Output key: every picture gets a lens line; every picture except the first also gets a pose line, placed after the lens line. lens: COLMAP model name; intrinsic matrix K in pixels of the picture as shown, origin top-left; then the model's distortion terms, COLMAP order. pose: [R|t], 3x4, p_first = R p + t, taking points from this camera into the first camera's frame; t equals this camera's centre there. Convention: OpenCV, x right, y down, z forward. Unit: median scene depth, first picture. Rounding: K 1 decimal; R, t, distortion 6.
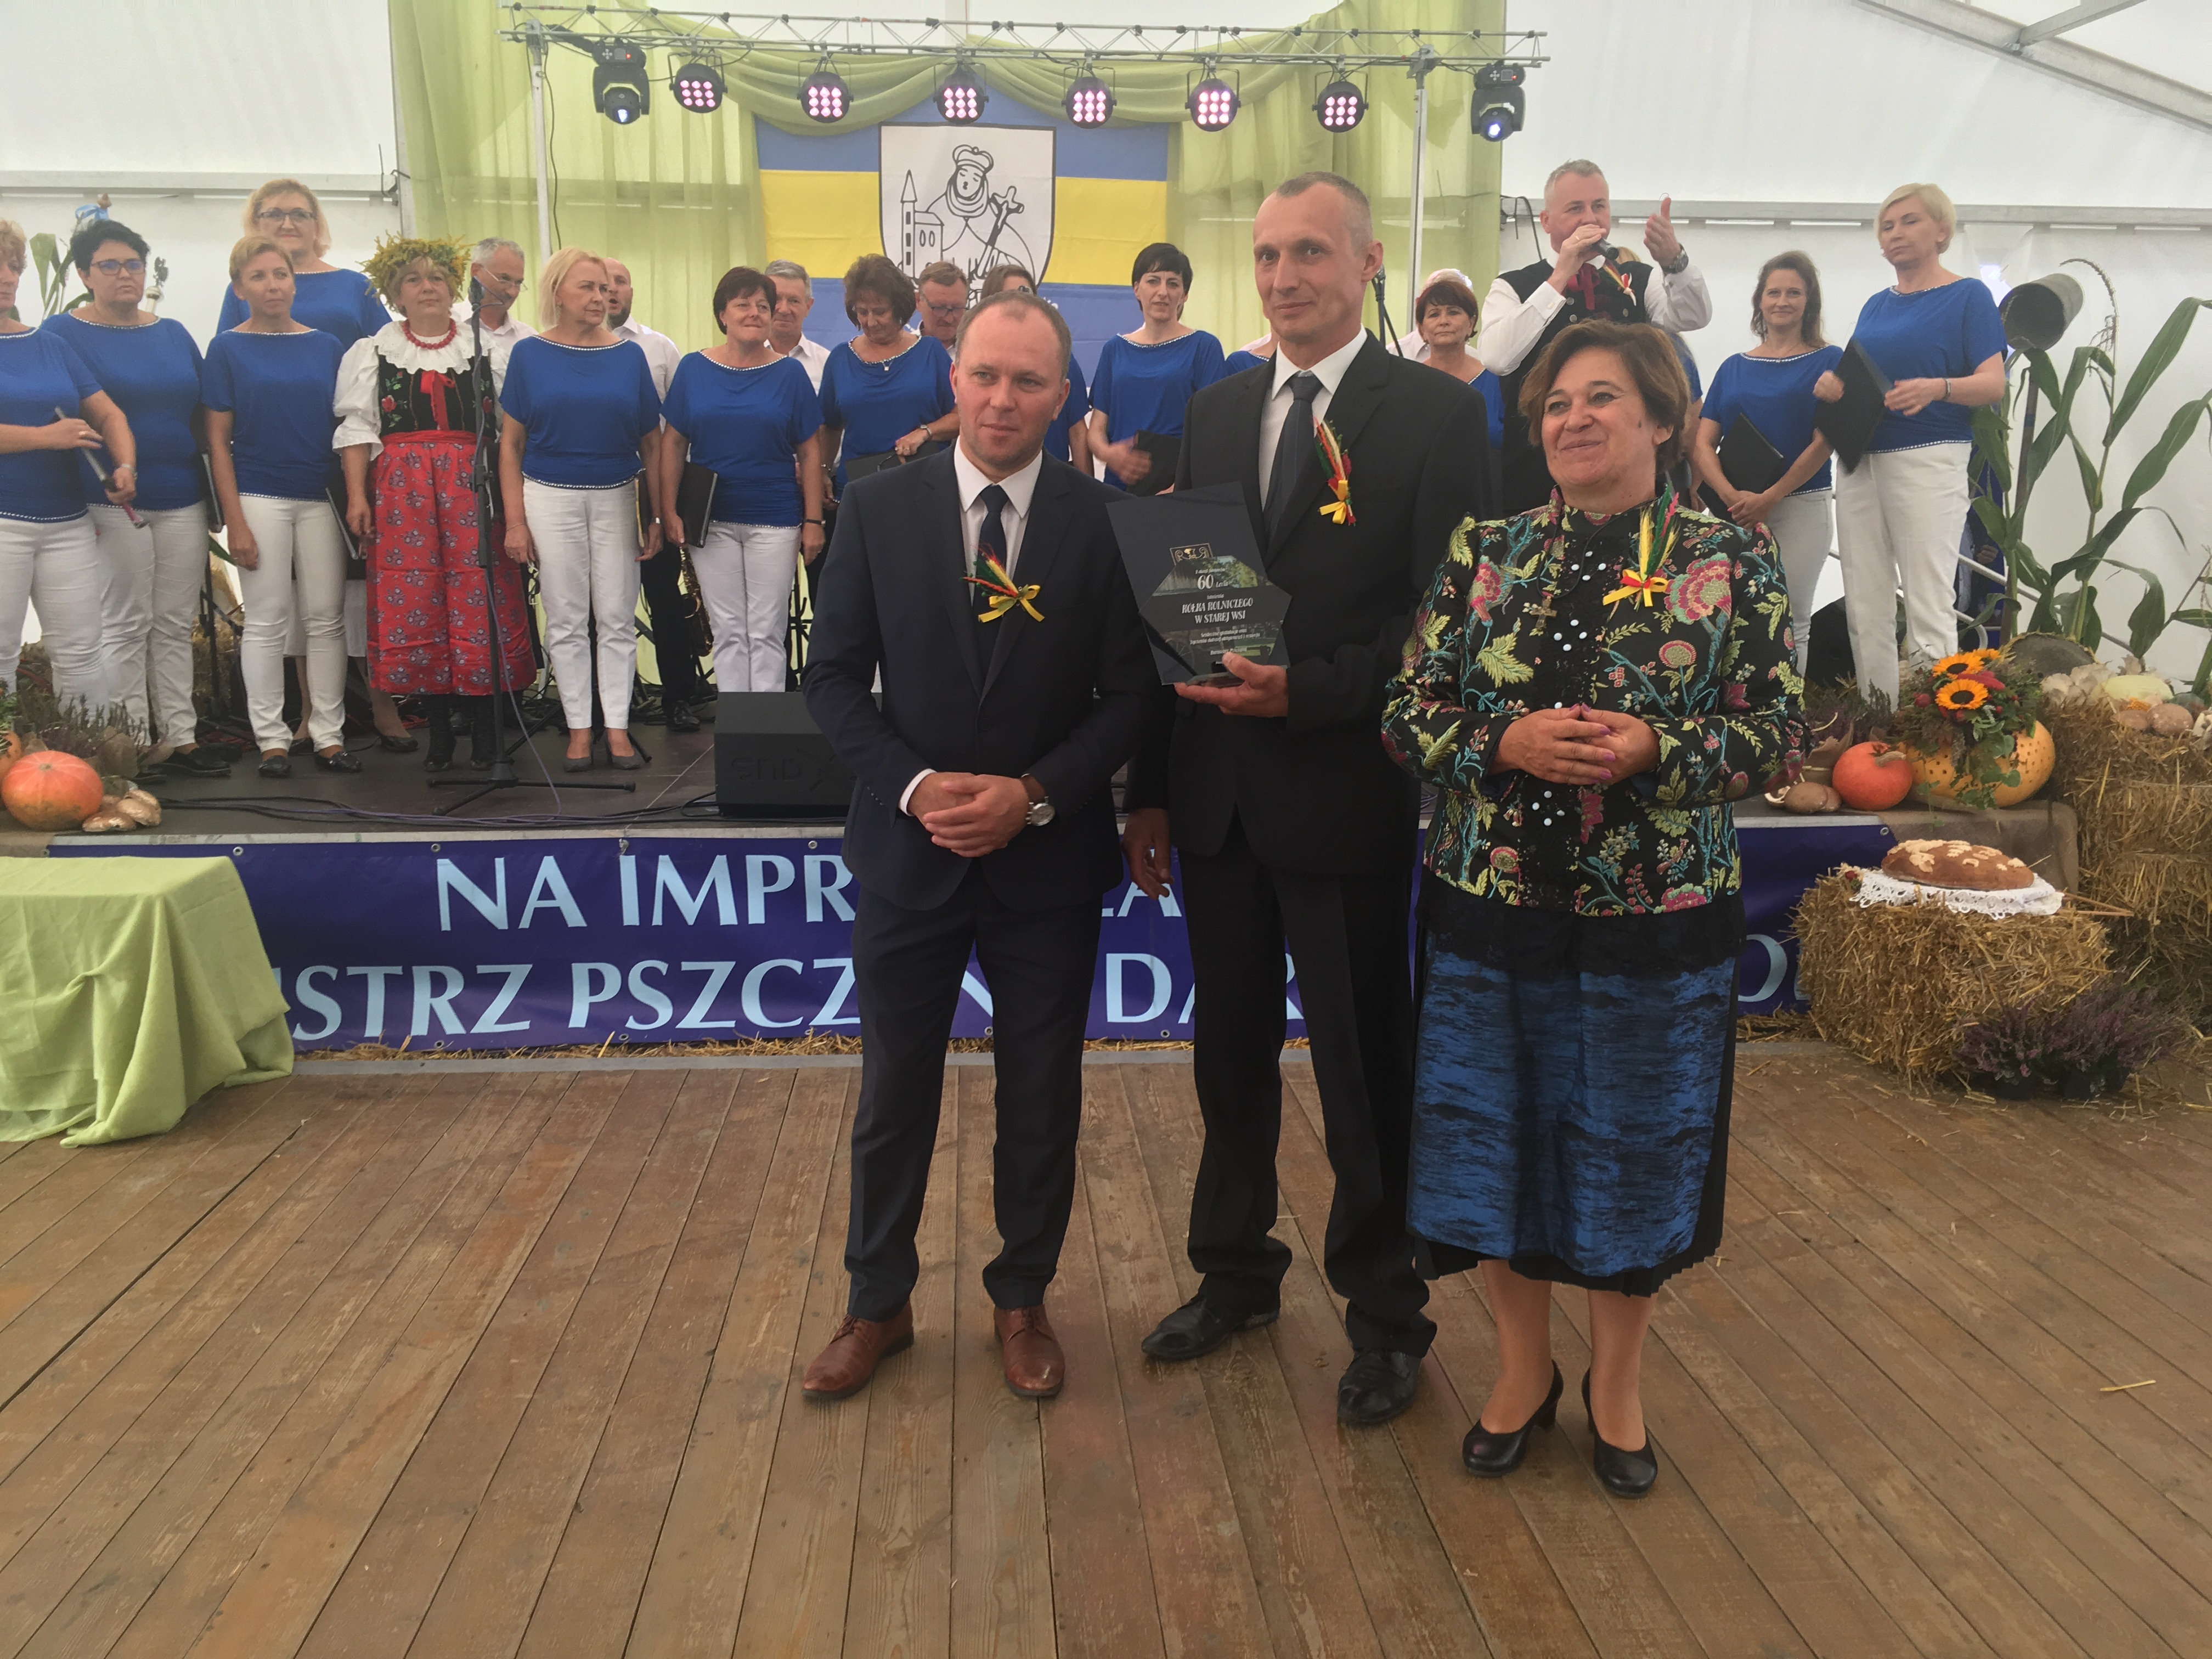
lens RADIAL K [[1886.1, 0, 1090.2], [0, 1886.1, 829.1], [0, 0, 1]] dist [0.091833, -0.122912]
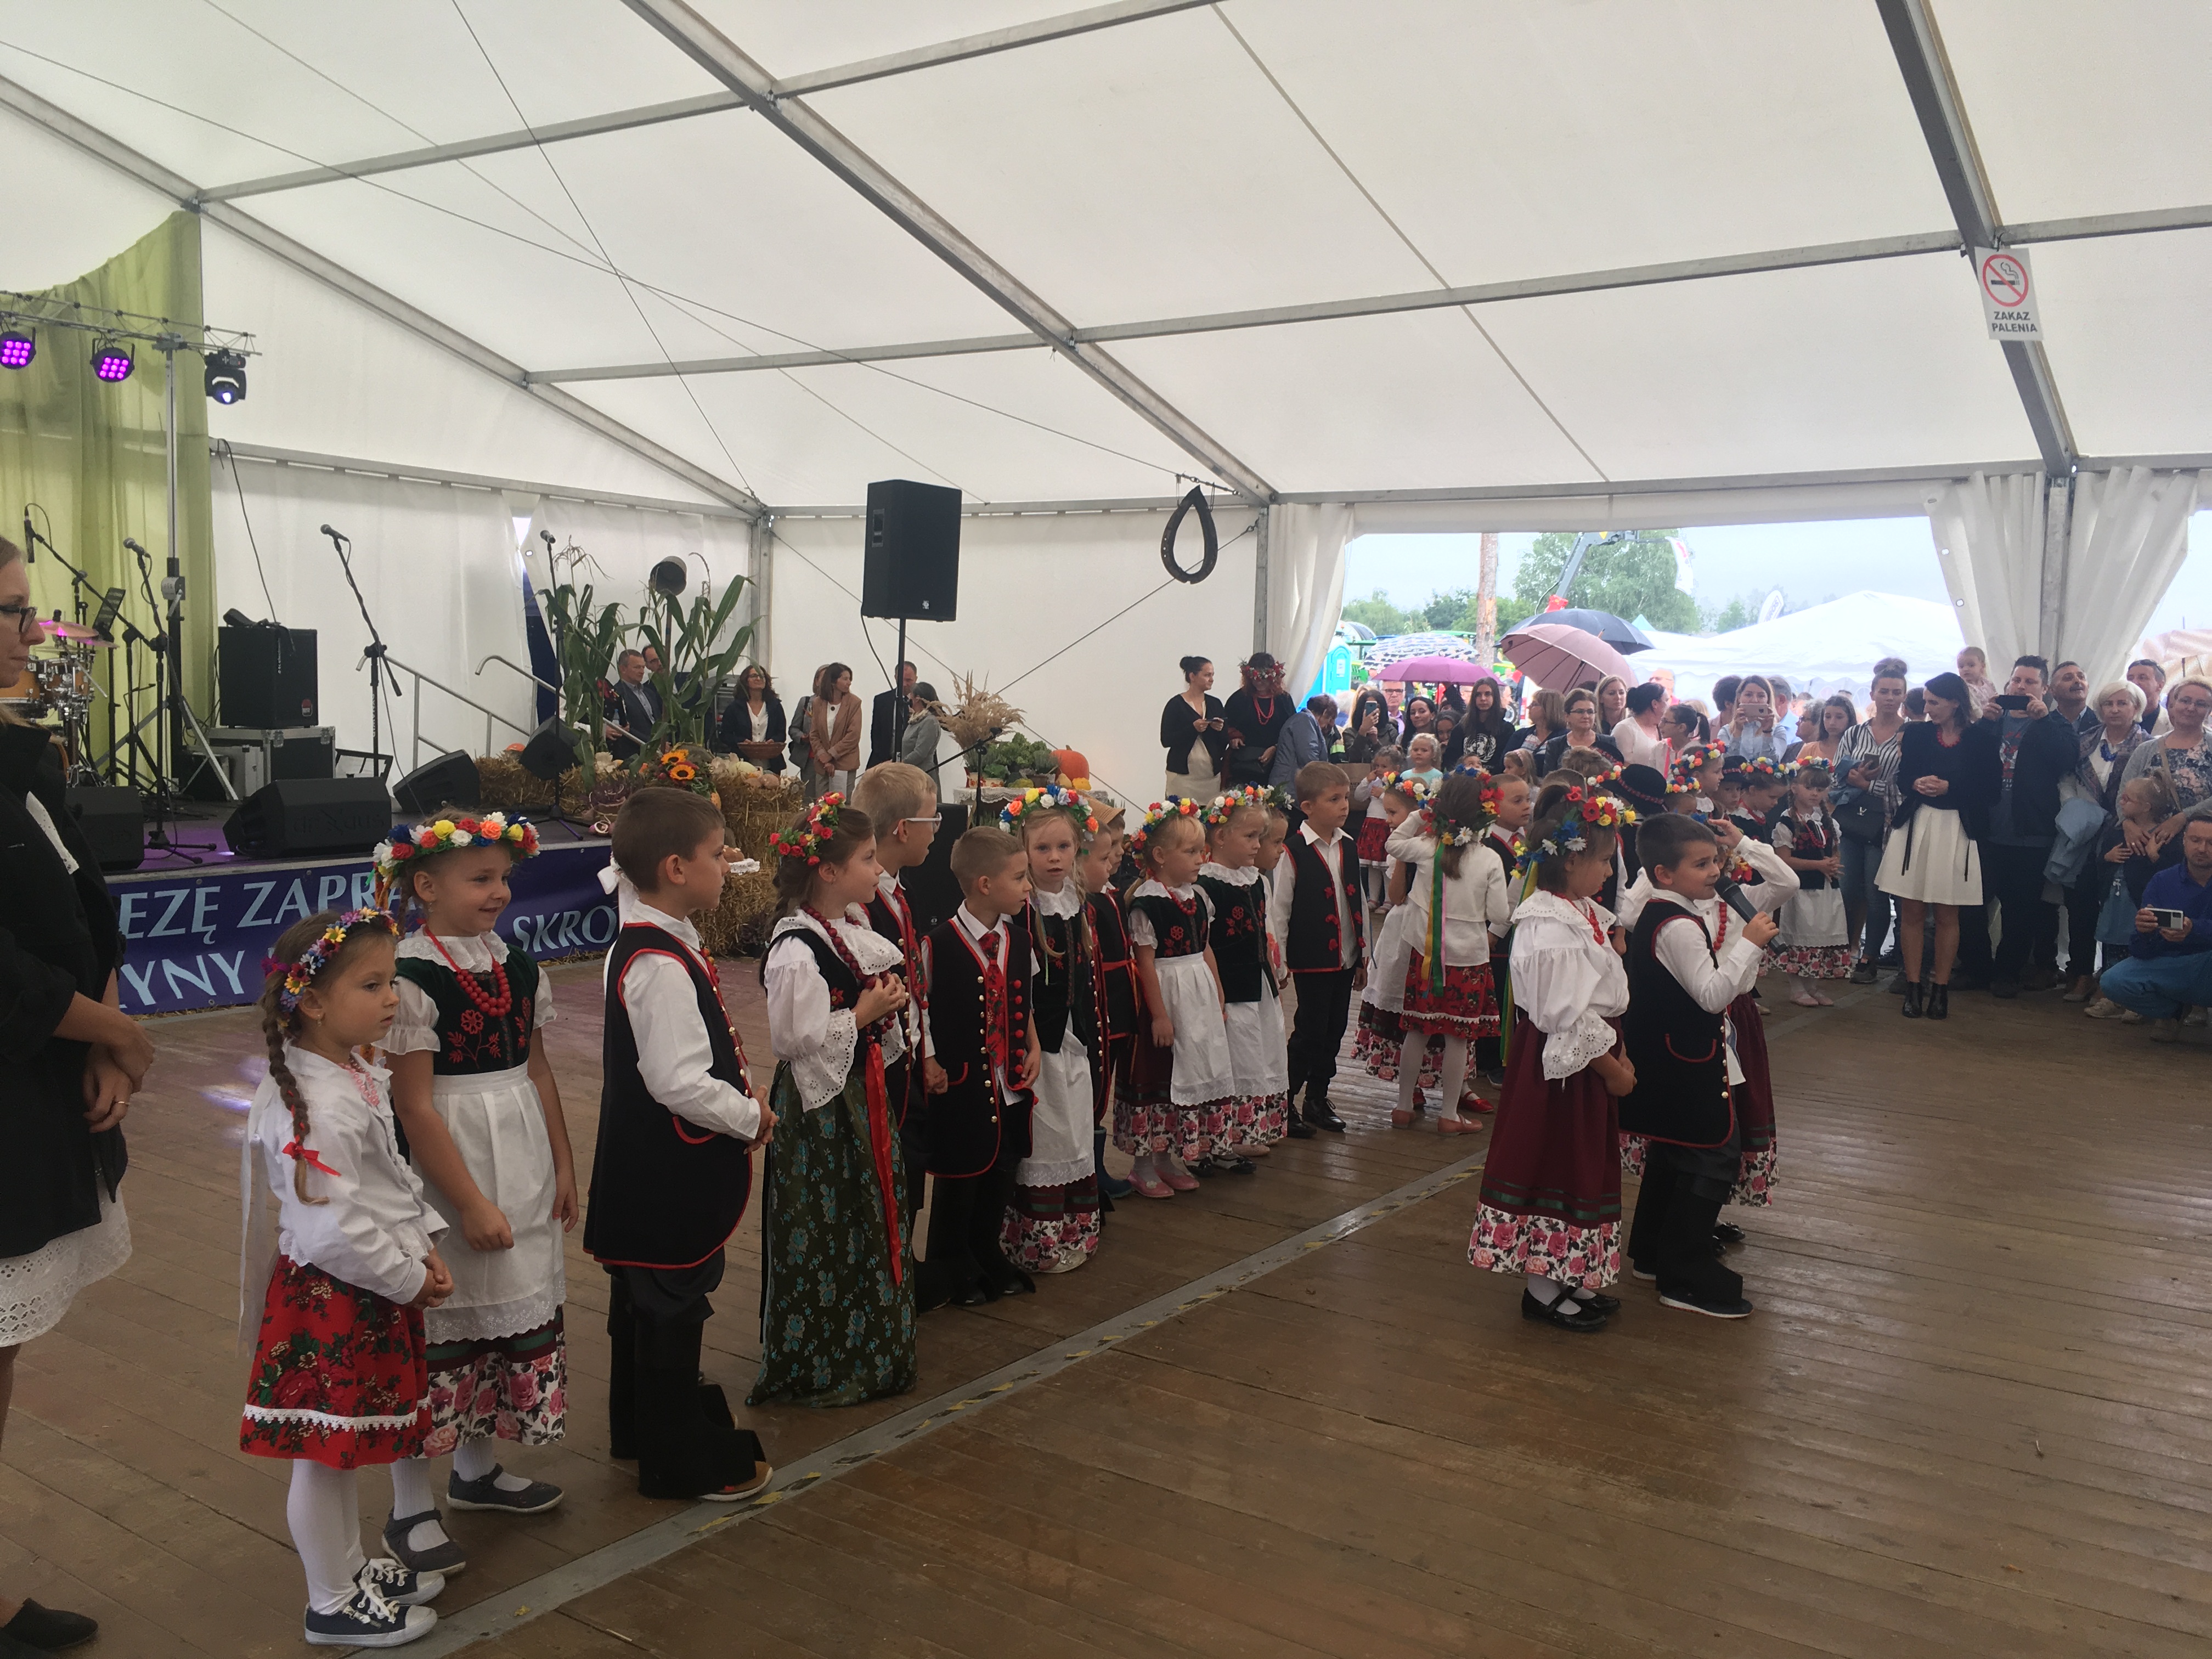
lens RADIAL K [[1886.1, 0, 1094.6], [0, 1886.1, 829.0], [0, 0, 1]] dist [0.091833, -0.122912]
pose [[0.628555, -0.048106, 0.776276, -0.506944], [0.110266, 0.993516, -0.027715, 0.056269], [-0.769909, 0.103017, 0.629783, -0.343752]]
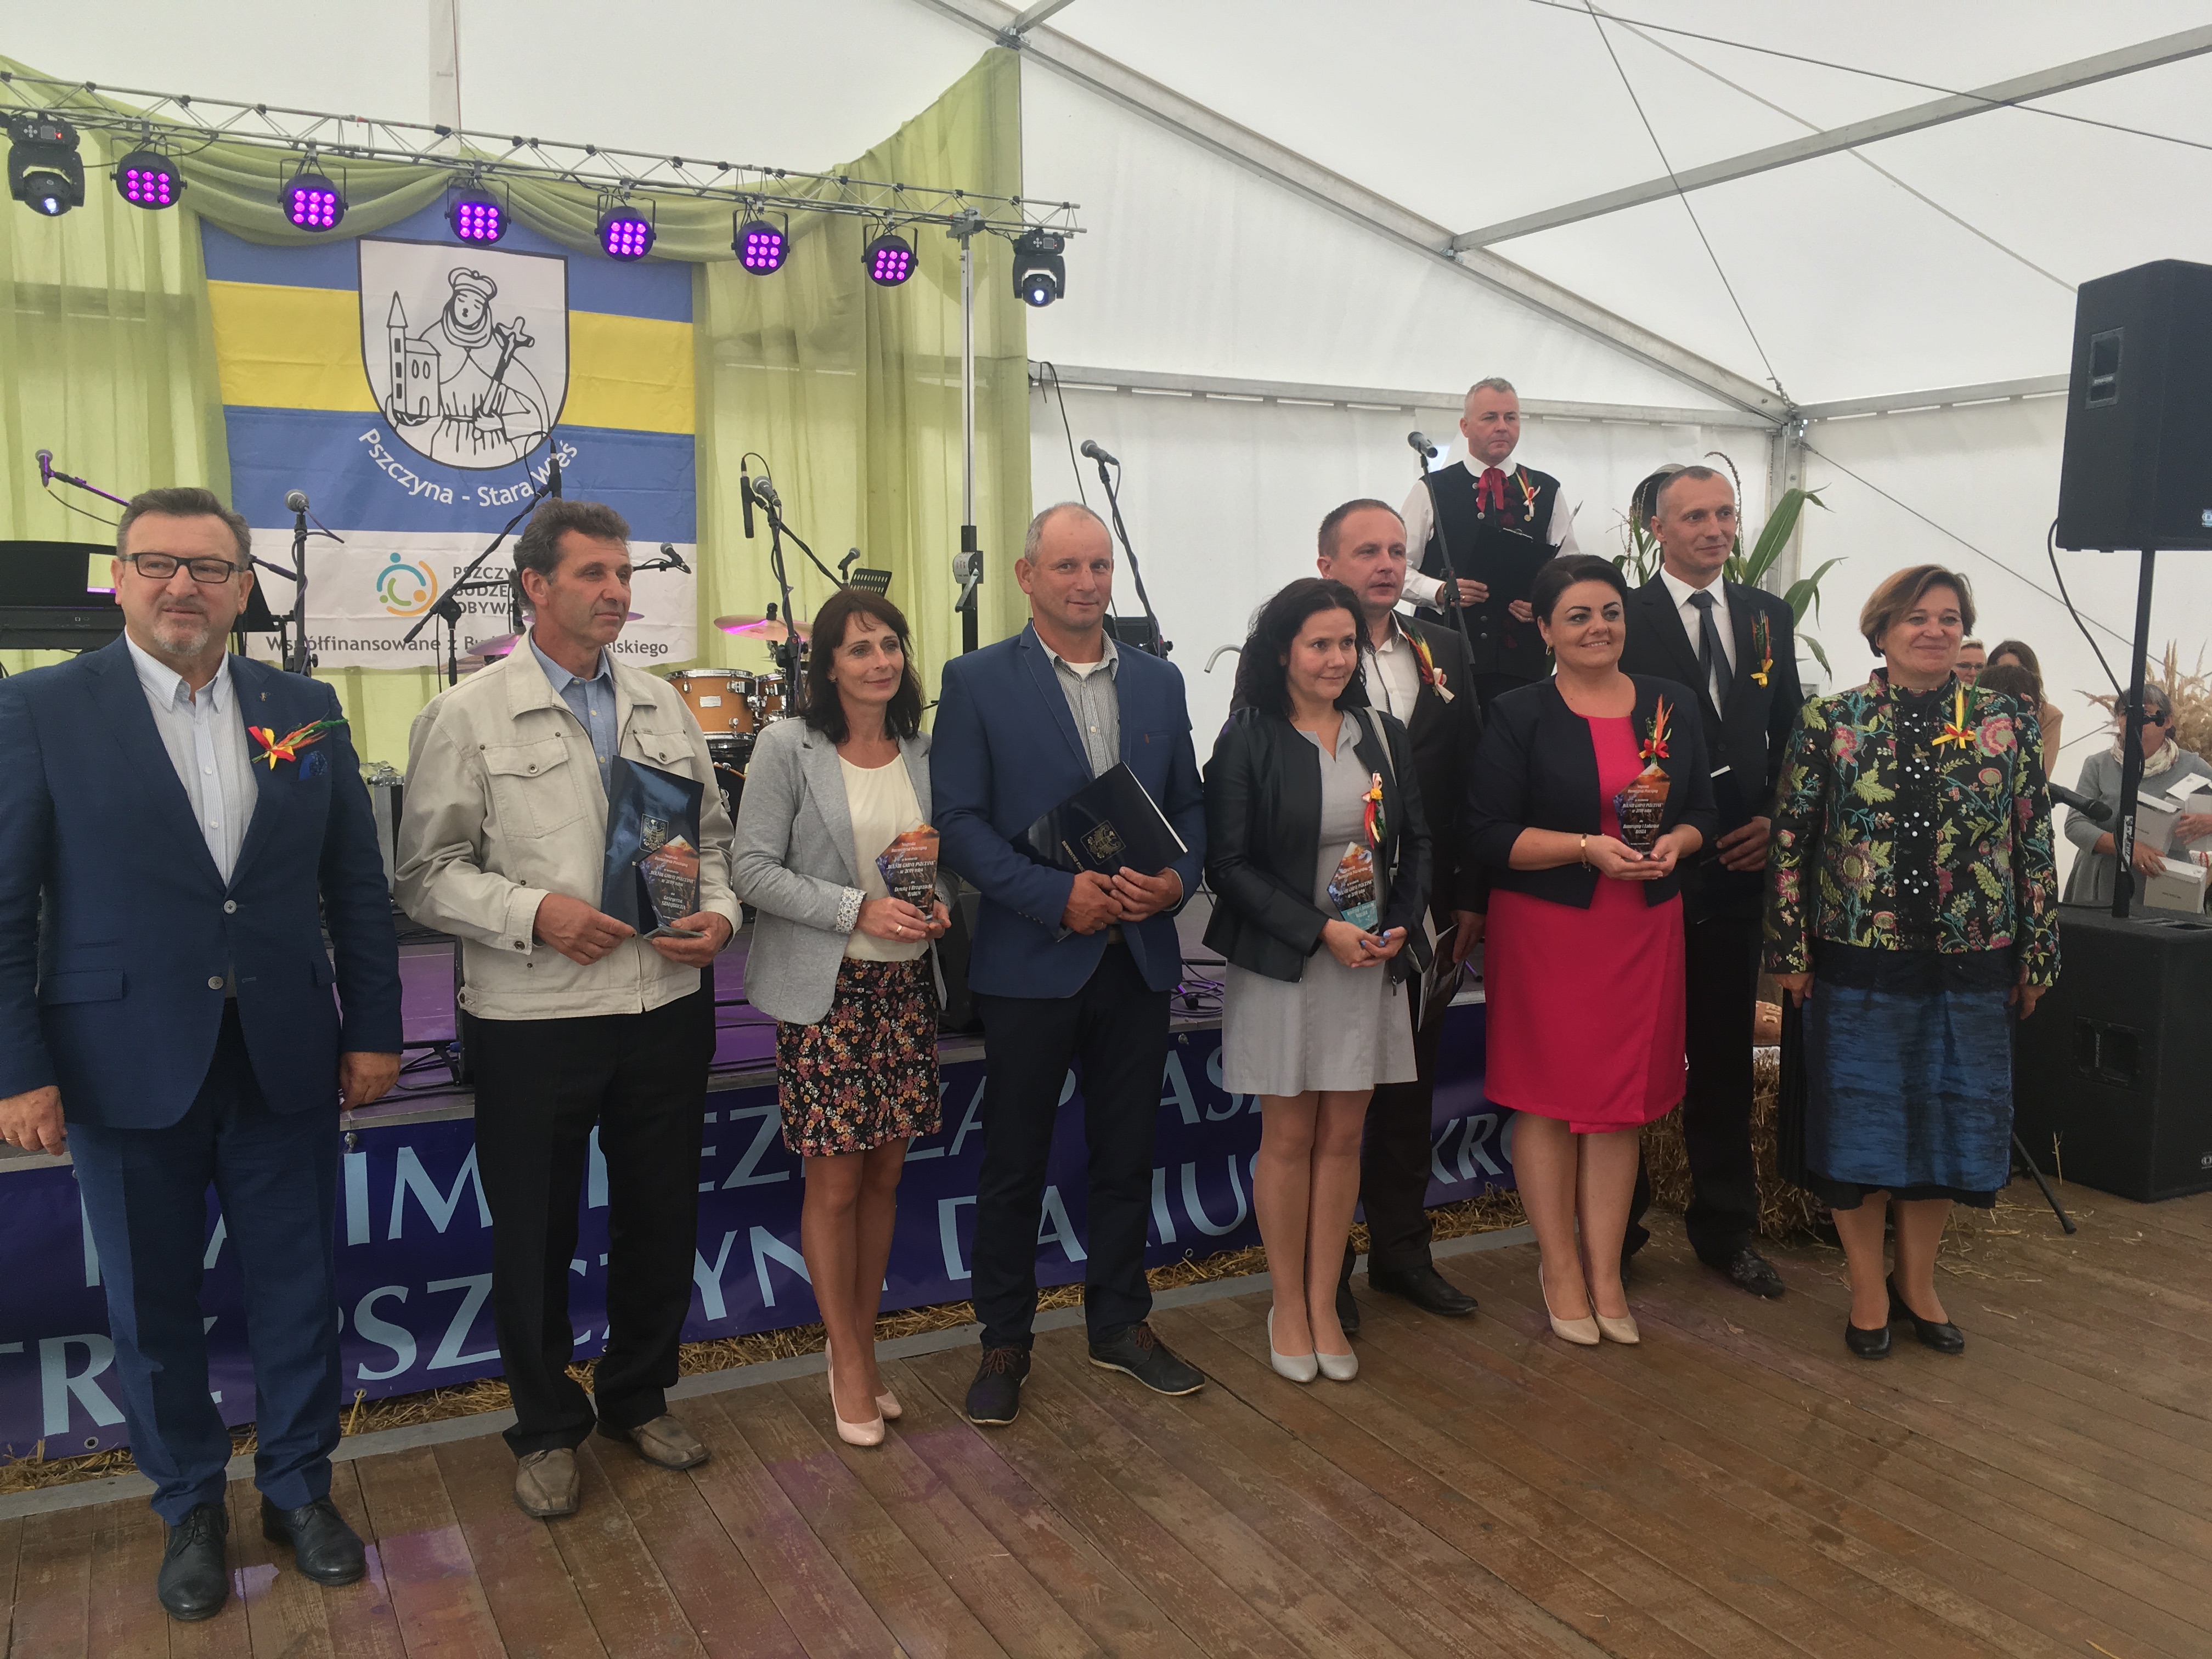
lens RADIAL K [[1886.1, 0, 1091.4], [0, 1886.1, 836.0], [0, 0, 1]] dist [0.091833, -0.122912]
pose [[0.921145, -0.045826, 0.386513, -0.164453], [0.072361, 0.995895, -0.054377, -0.031159], [-0.382435, 0.078057, 0.920680, 0.104609]]
